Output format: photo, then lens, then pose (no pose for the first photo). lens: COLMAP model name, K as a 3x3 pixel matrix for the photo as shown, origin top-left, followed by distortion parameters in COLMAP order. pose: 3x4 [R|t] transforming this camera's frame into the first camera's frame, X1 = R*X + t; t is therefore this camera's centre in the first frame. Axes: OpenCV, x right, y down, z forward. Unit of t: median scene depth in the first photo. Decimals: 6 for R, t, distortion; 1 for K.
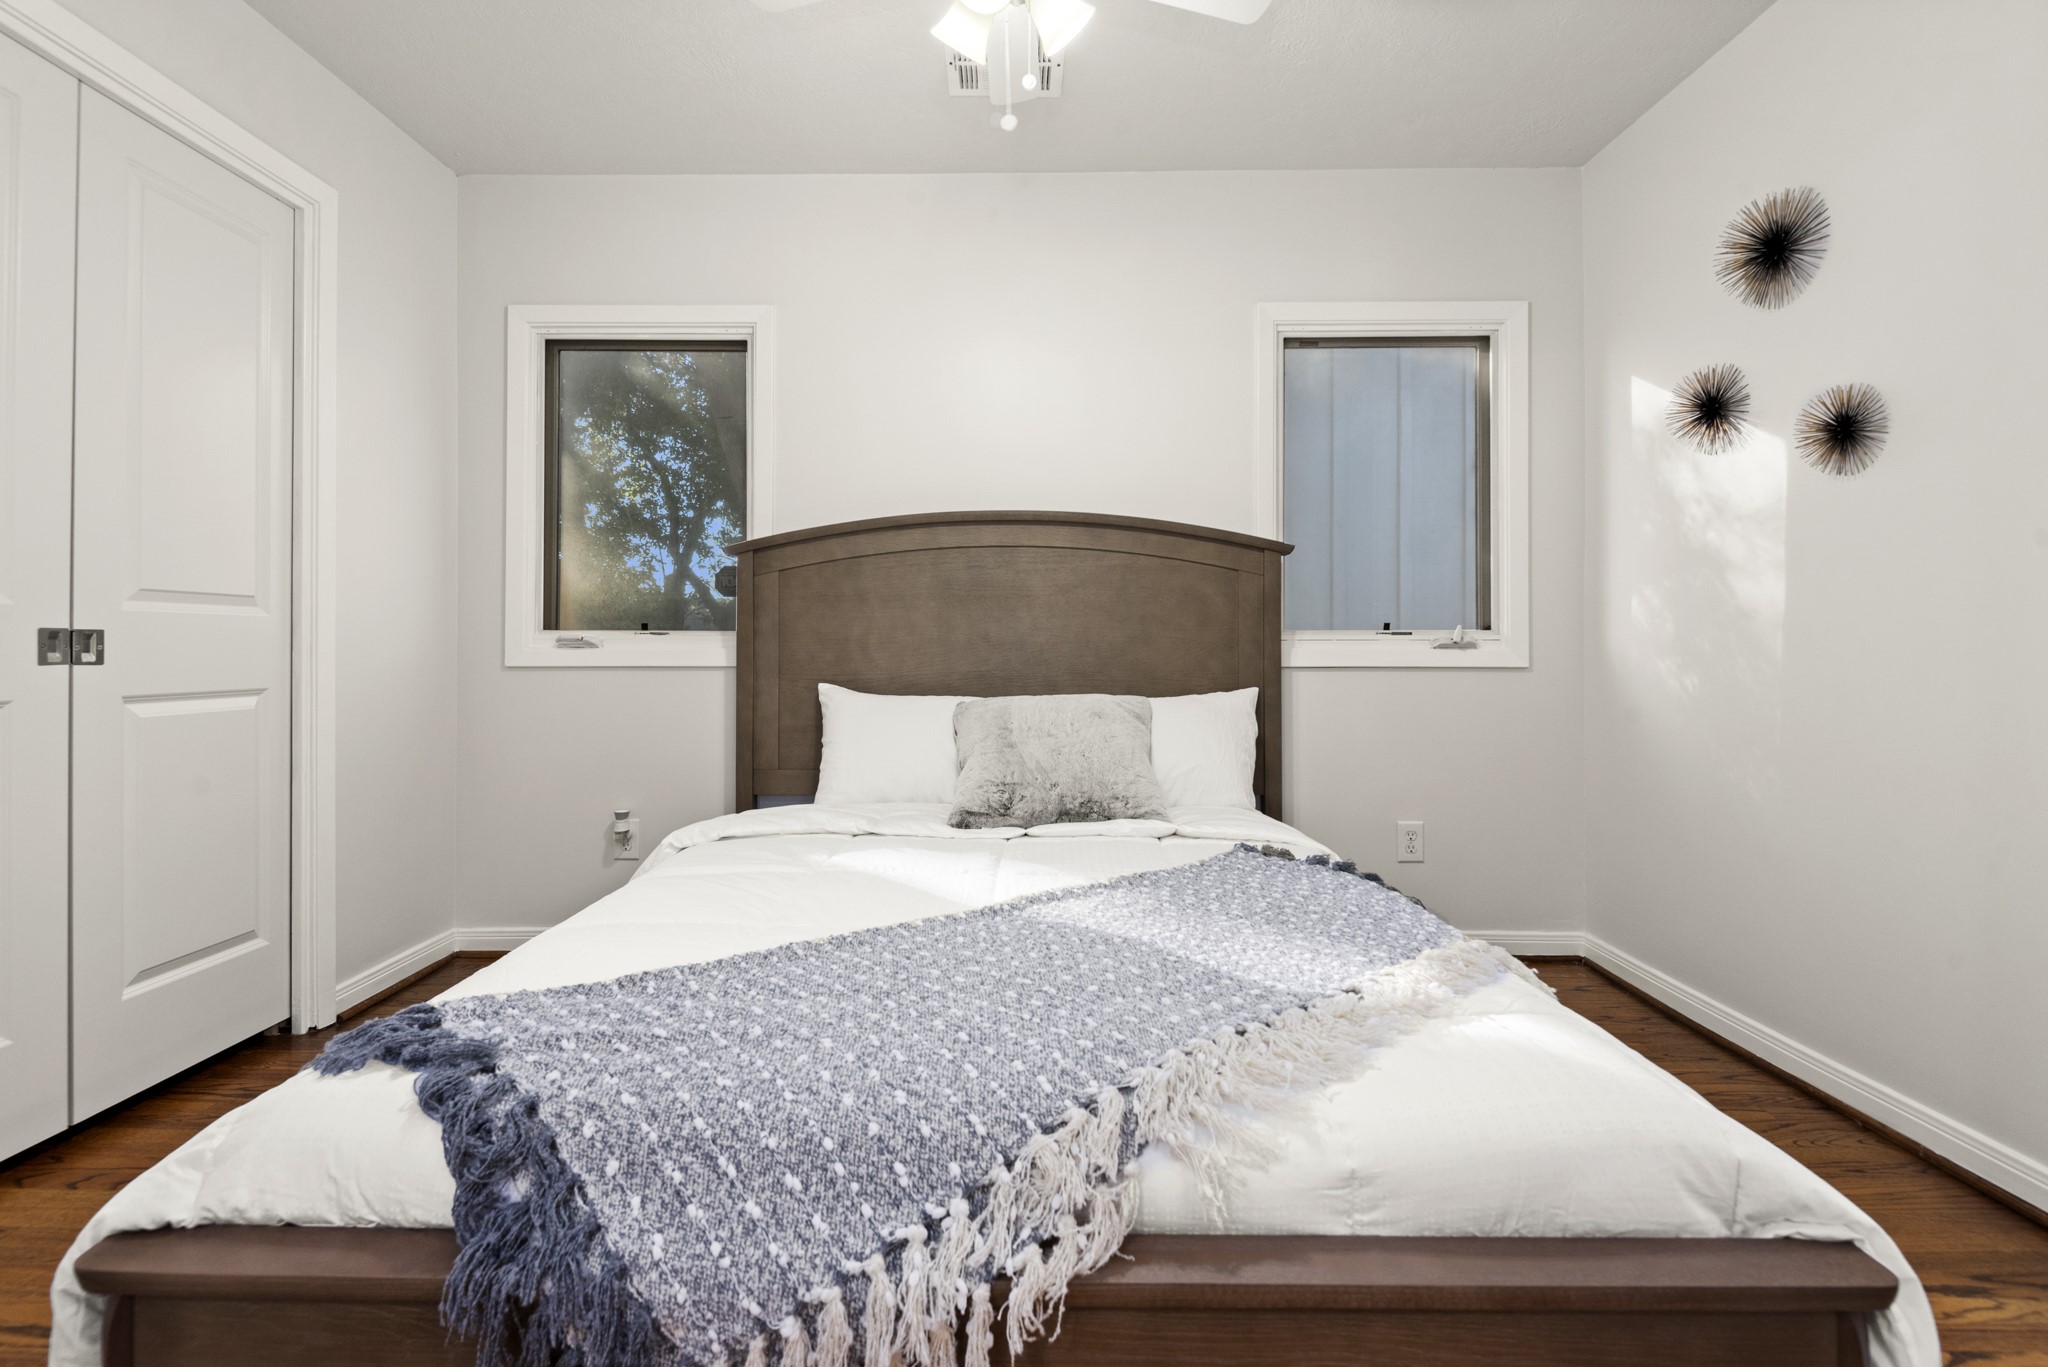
lens RADIAL K [[1002.9, 0, 1022.6], [0, 1002.9, 661.8], [0, 0, 1]] dist [0.001957, -0.000053]
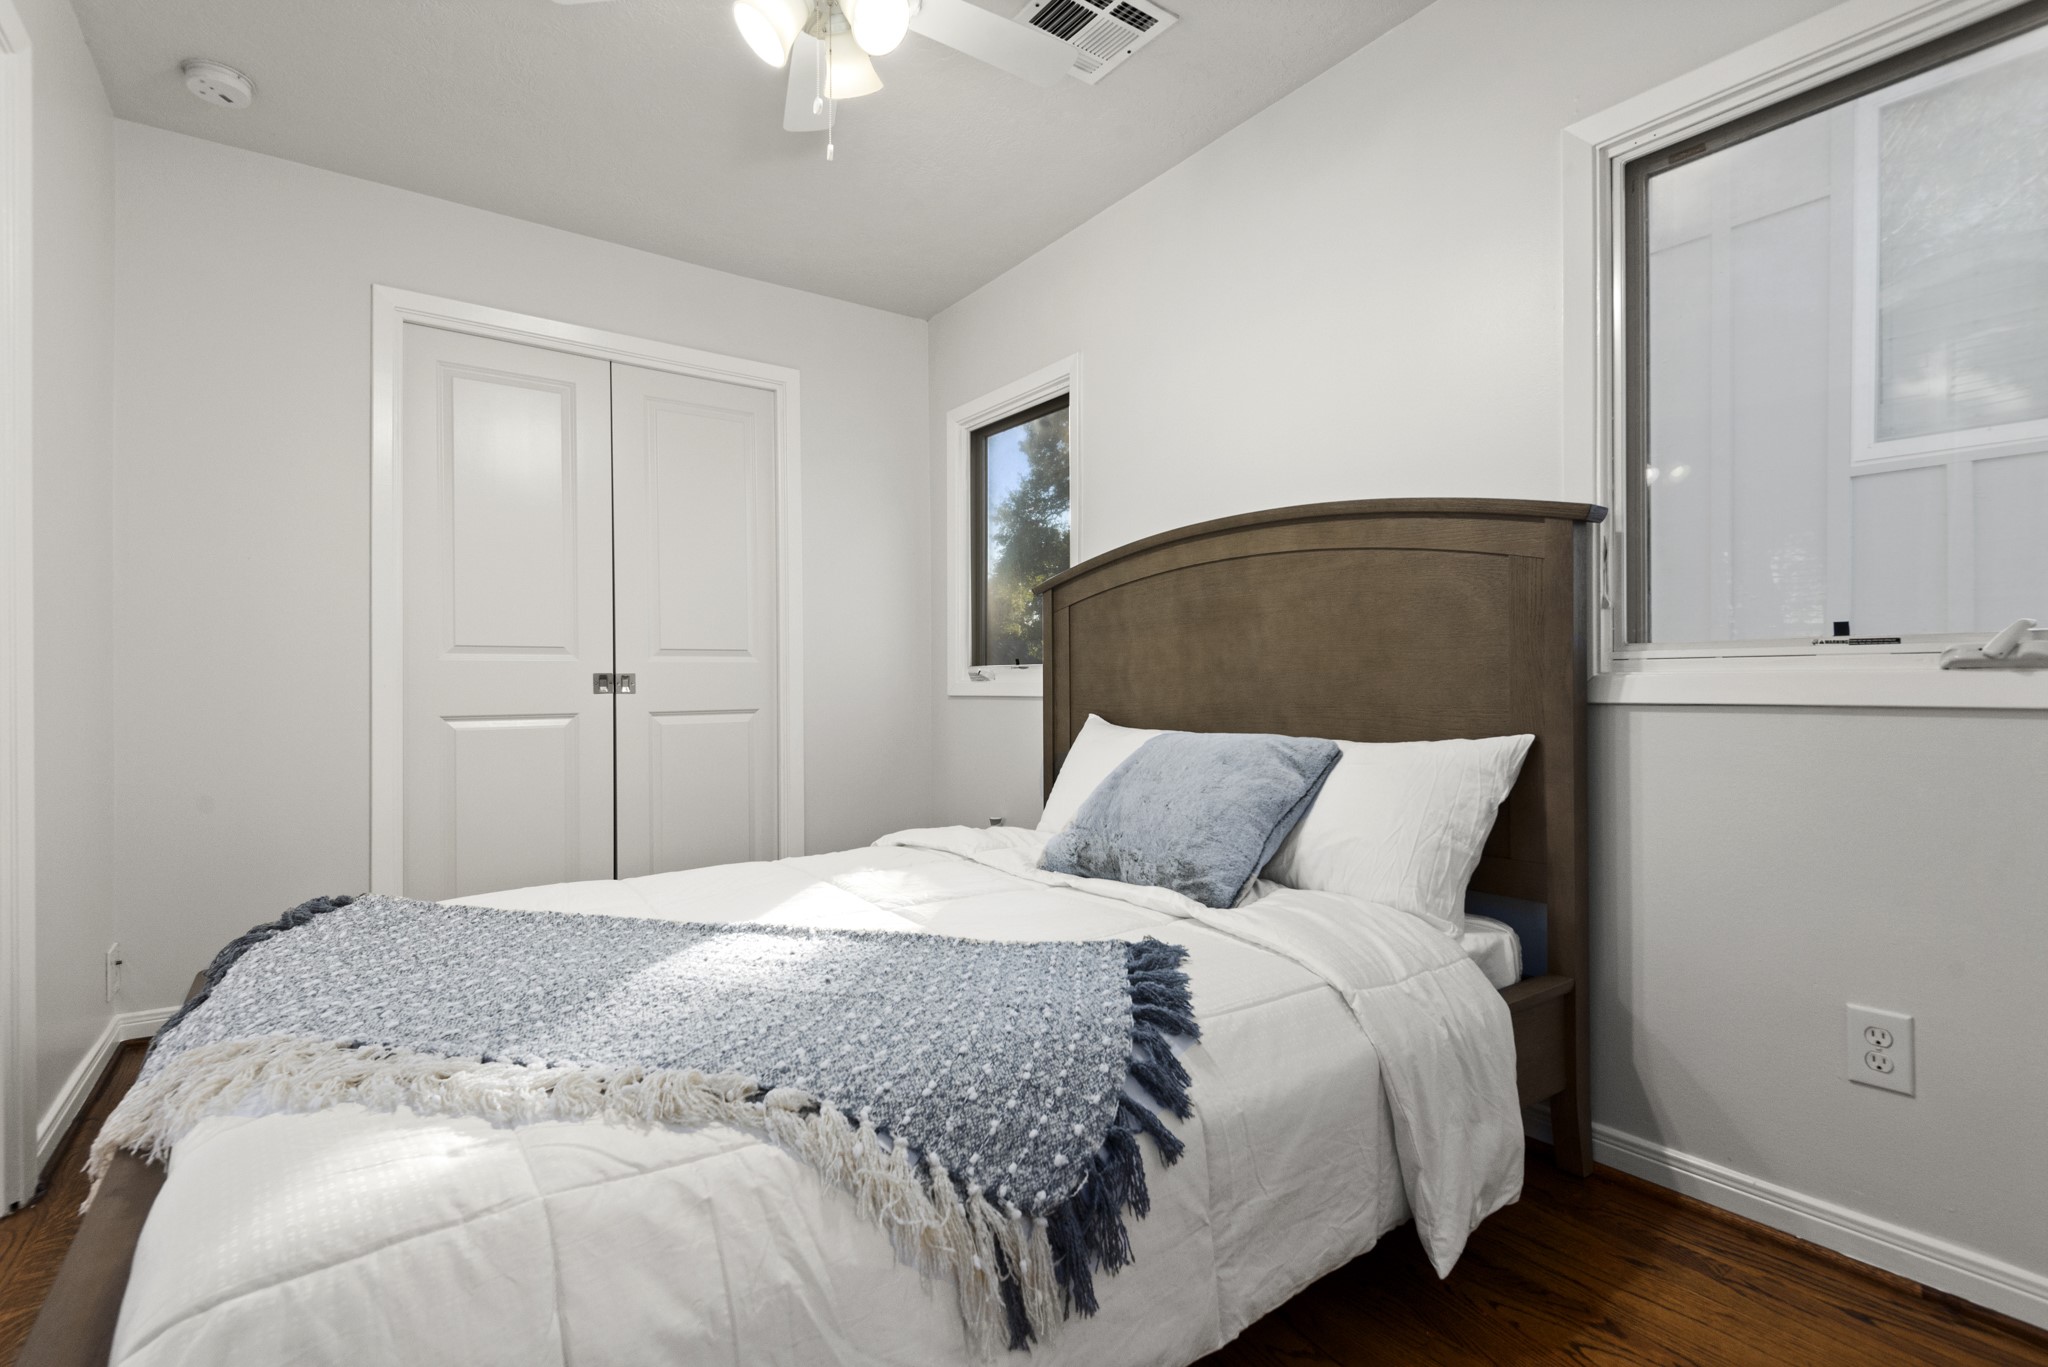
lens RADIAL K [[958.5, 0, 1023.5], [0, 958.5, 692.4], [0, 0, 1]] dist [-0.000953, -0.000367]
pose [[0.588580, 0.003176, -0.808433, 0.537857], [-0.000369, 0.999993, 0.003659, -0.003626], [0.808439, -0.001856, 0.588577, 0.371763]]
